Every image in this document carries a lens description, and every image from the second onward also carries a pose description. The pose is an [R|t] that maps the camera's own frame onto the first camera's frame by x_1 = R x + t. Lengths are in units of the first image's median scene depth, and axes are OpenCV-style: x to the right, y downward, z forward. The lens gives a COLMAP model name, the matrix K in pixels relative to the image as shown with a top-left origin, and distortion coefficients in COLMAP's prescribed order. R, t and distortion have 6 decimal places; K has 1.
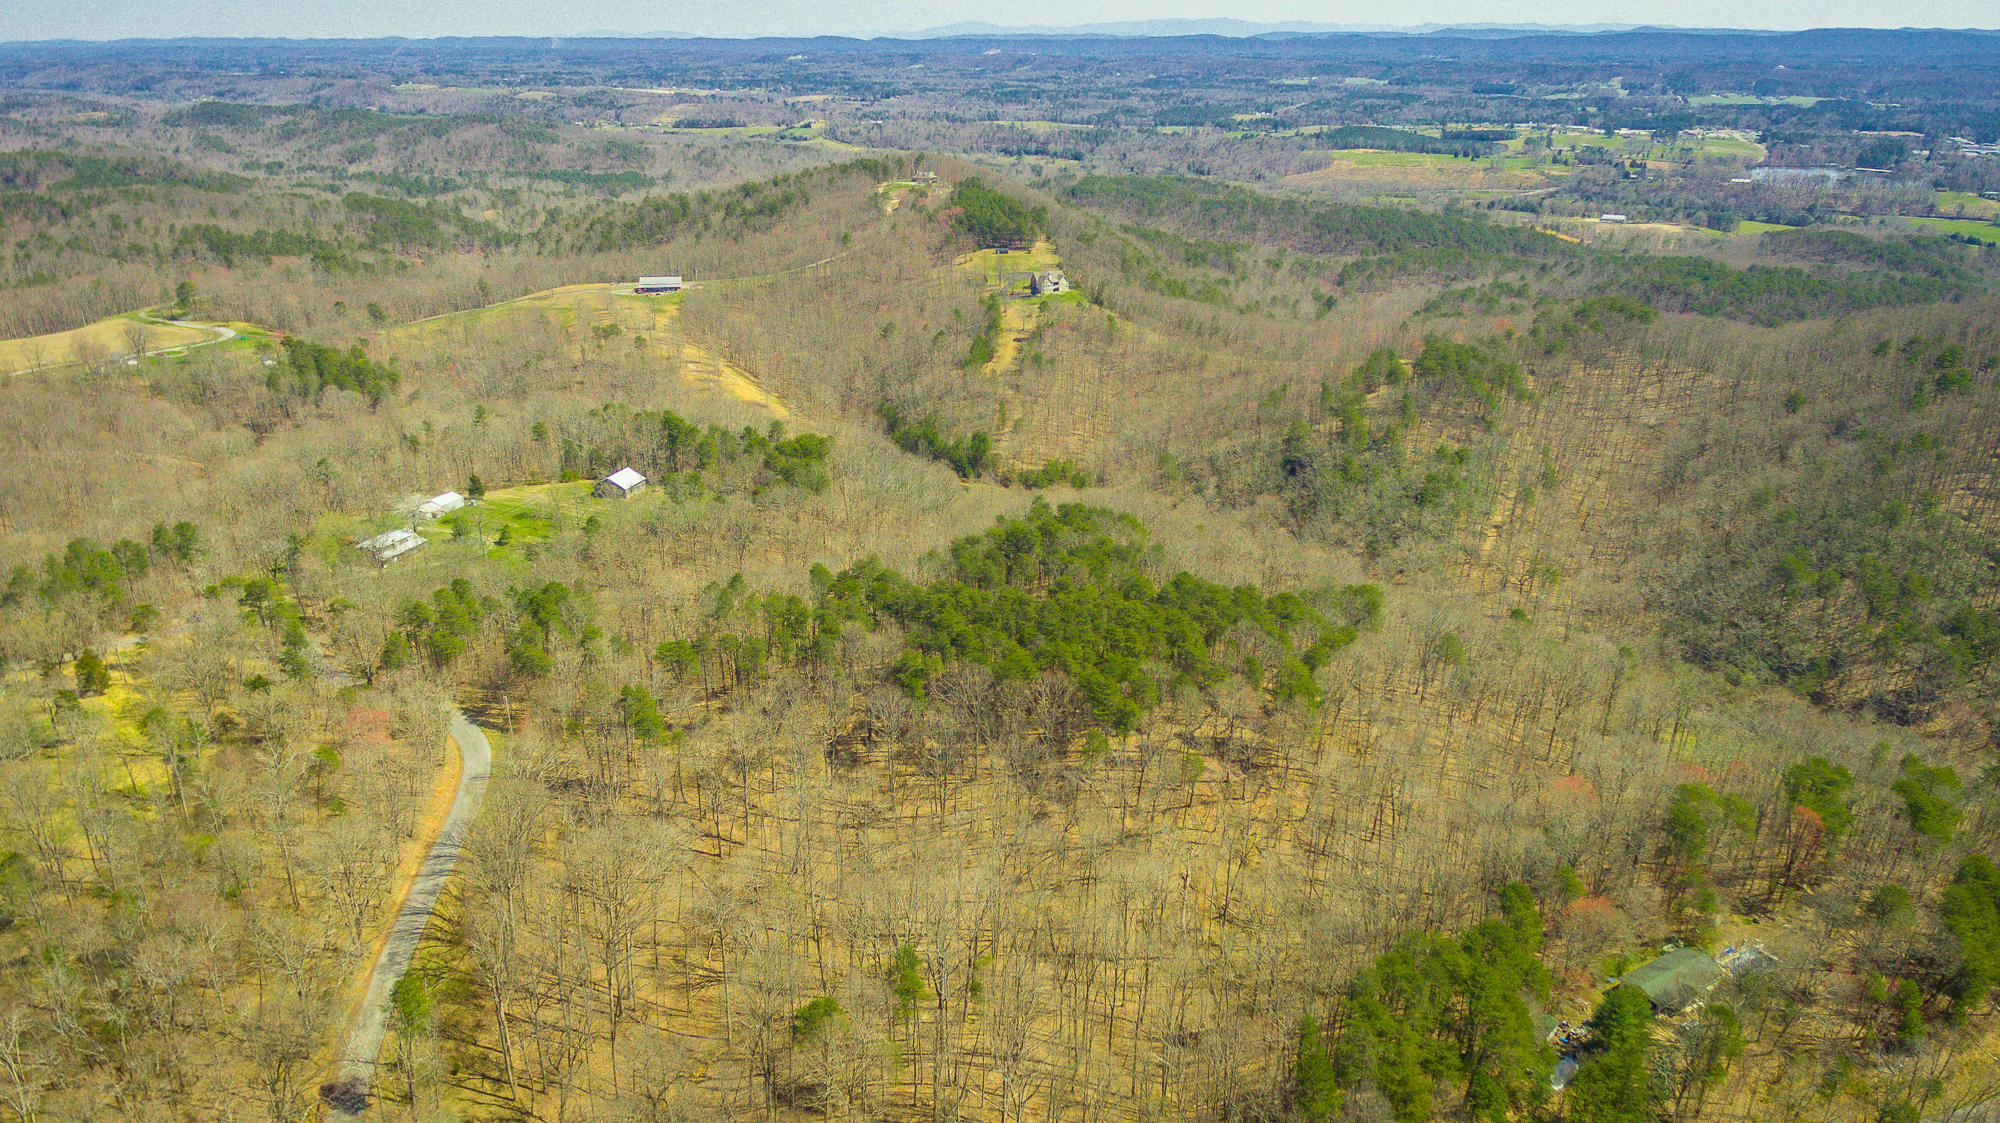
lens RADIAL K [[1326.1, 0, 996.7], [0, 1326.1, 564.2], [0, 0, 1]] dist [0.053281, -0.068381]
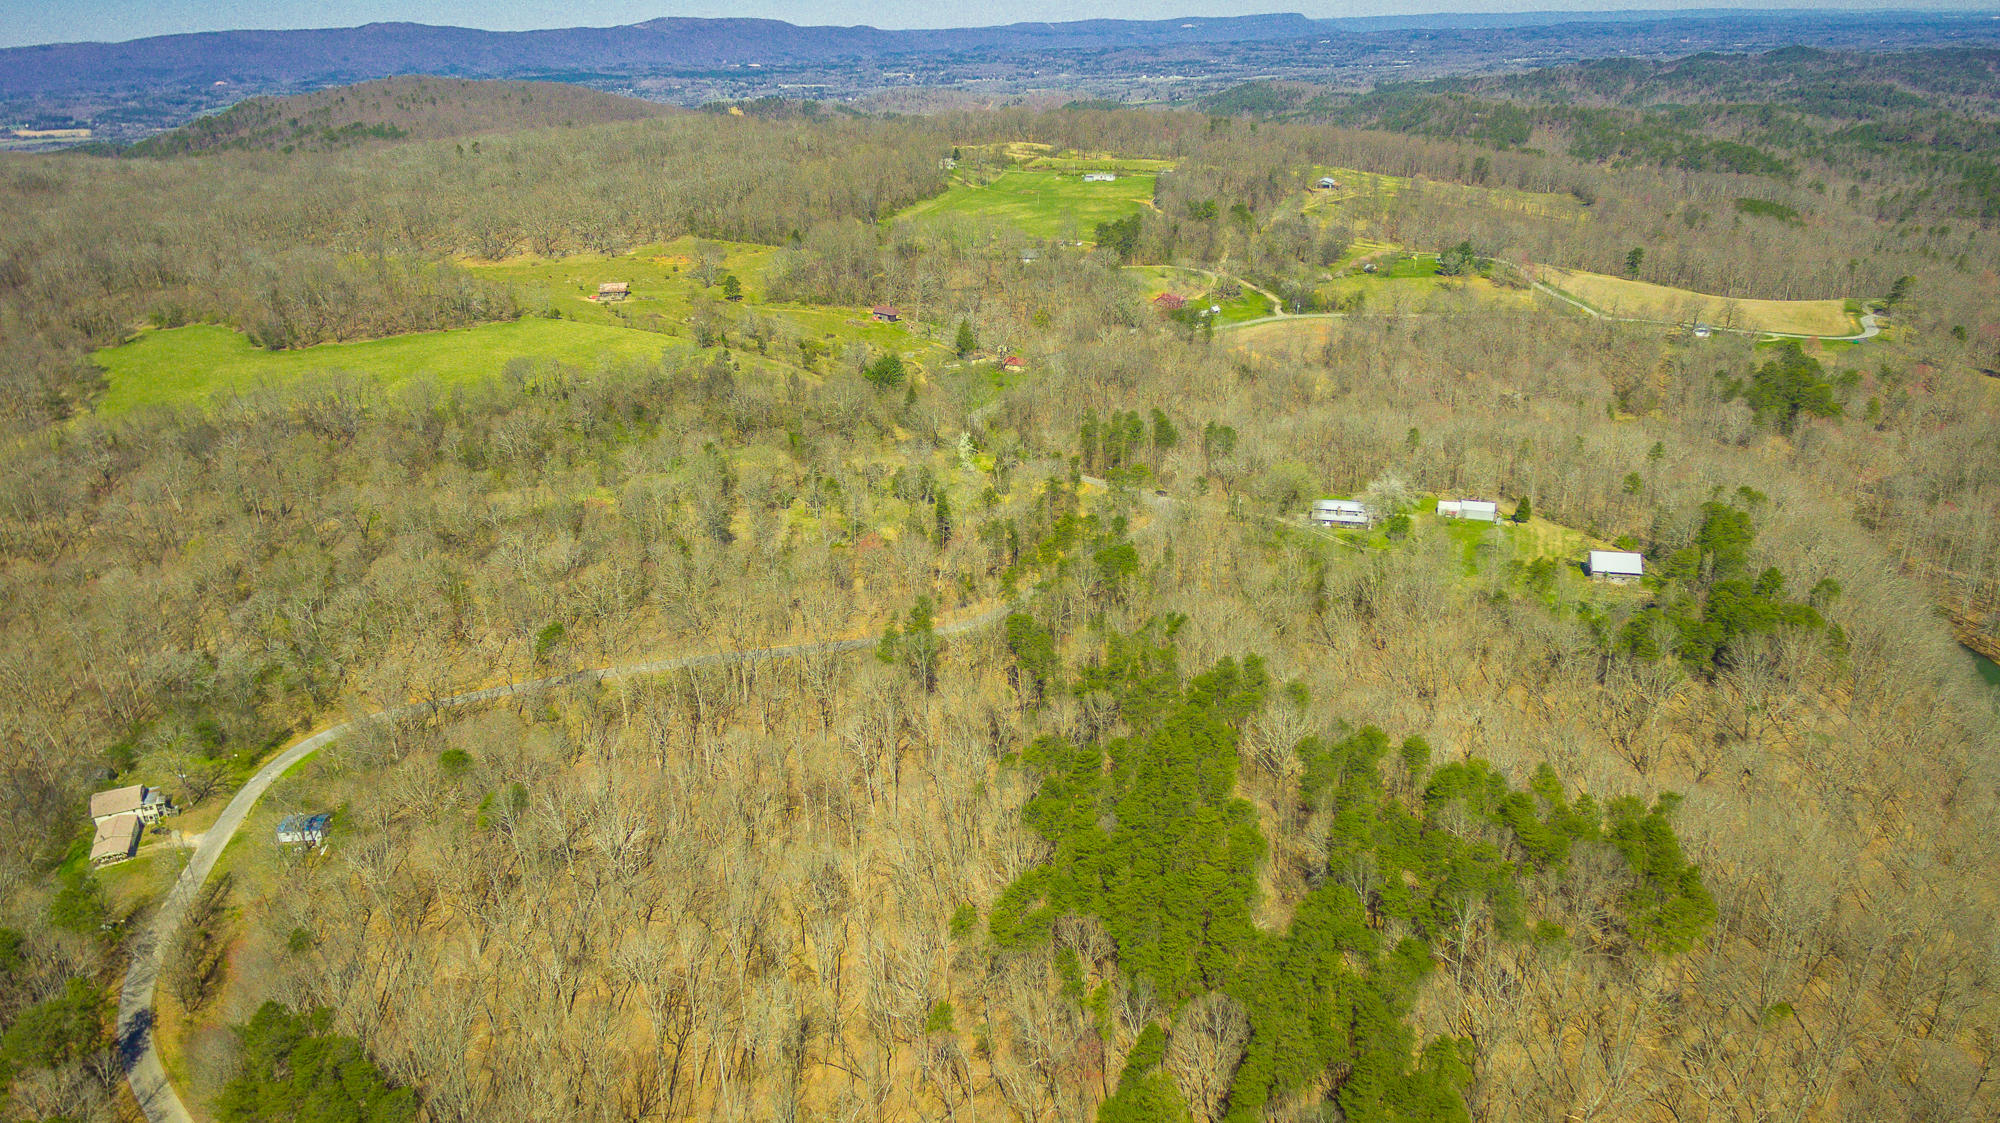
lens RADIAL K [[1326.1, 0, 996.7], [0, 1326.1, 564.2], [0, 0, 1]] dist [0.053281, -0.068381]
pose [[0.038707, 0.368574, -0.928792, 0.275008], [-0.340871, 0.878606, 0.334453, -0.123233], [0.939313, 0.303653, 0.159644, 0.306442]]
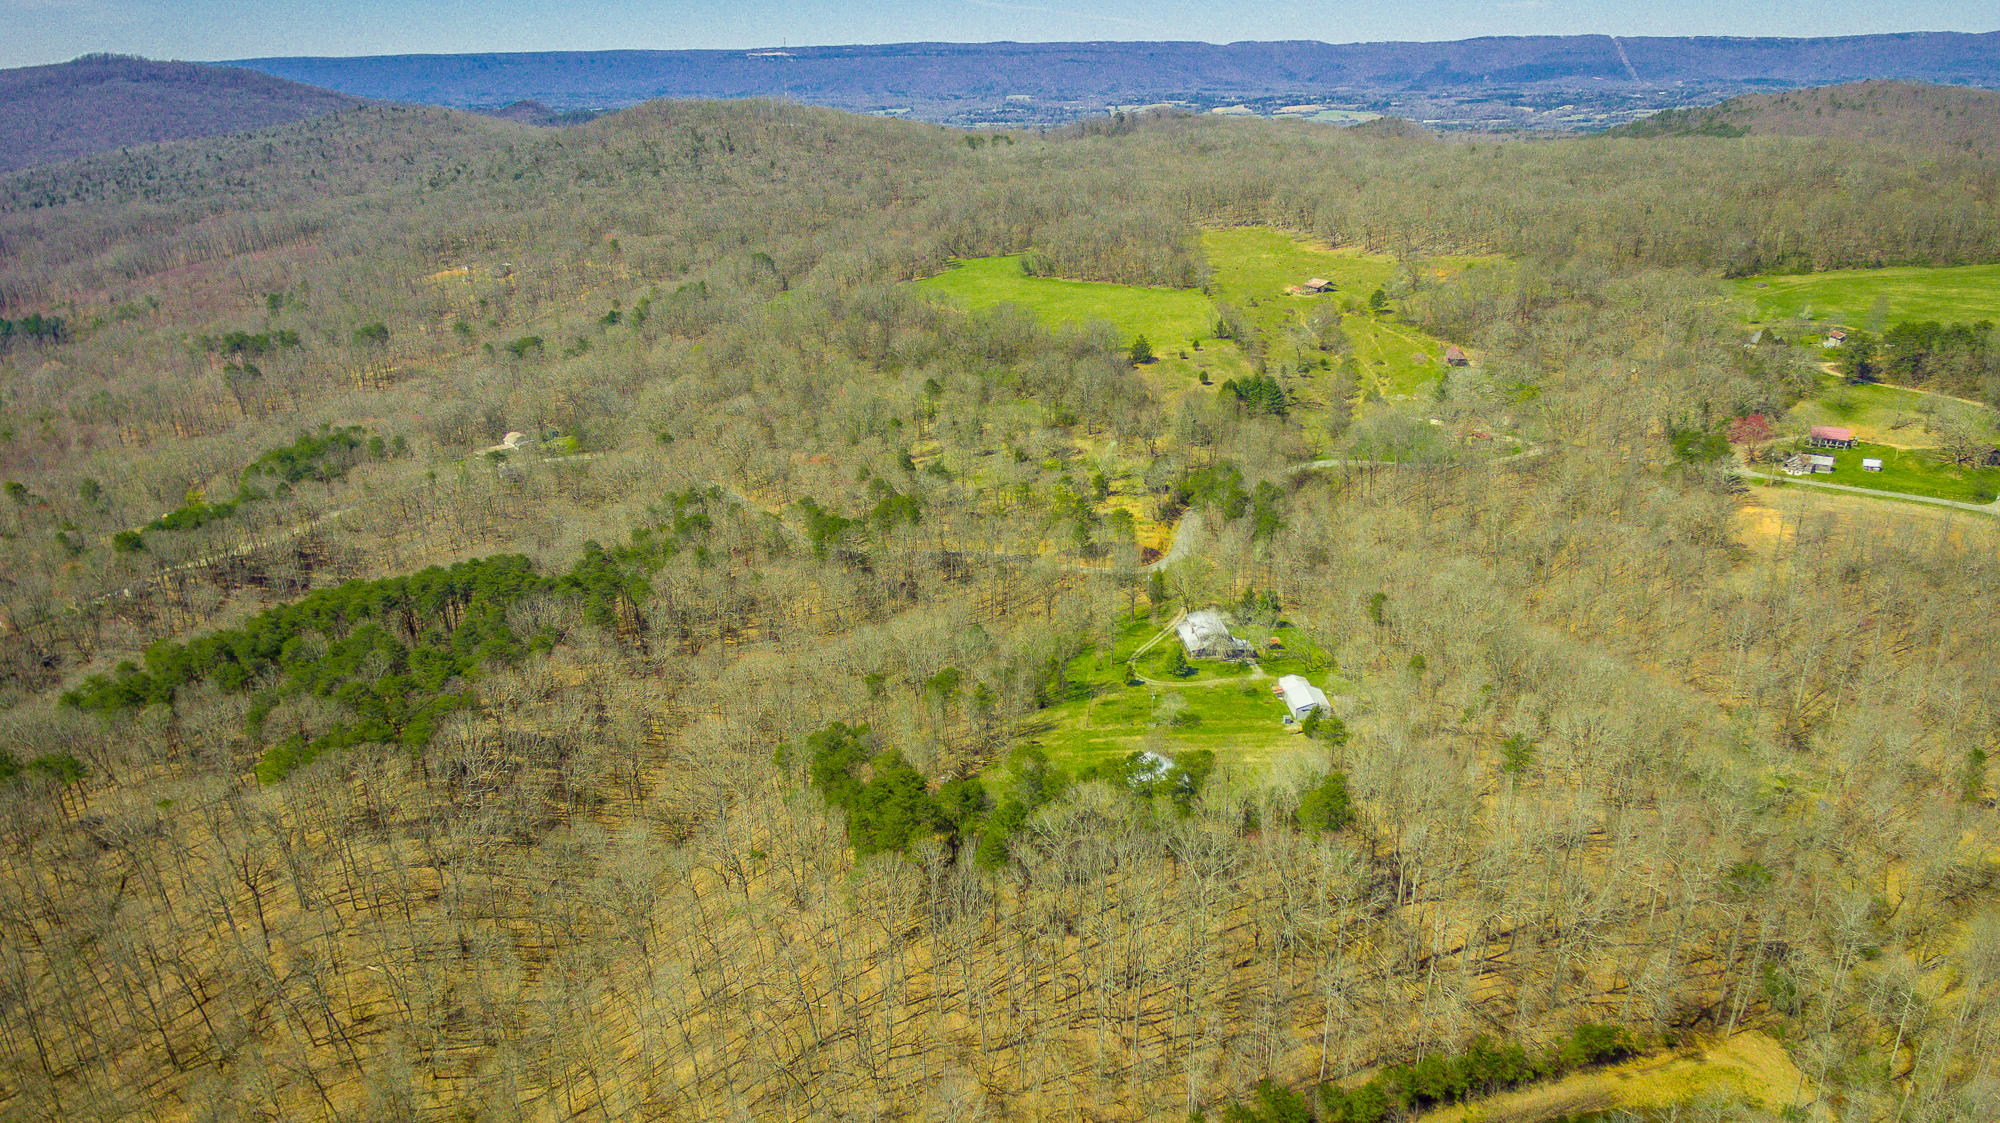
lens RADIAL K [[1326.1, 0, 996.7], [0, 1326.1, 564.2], [0, 0, 1]] dist [0.053281, -0.068381]
pose [[-0.906687, 0.157768, -0.391188, 0.007937], [-0.145113, 0.754136, 0.640486, -0.313361], [0.396057, 0.637486, -0.660871, 0.784597]]
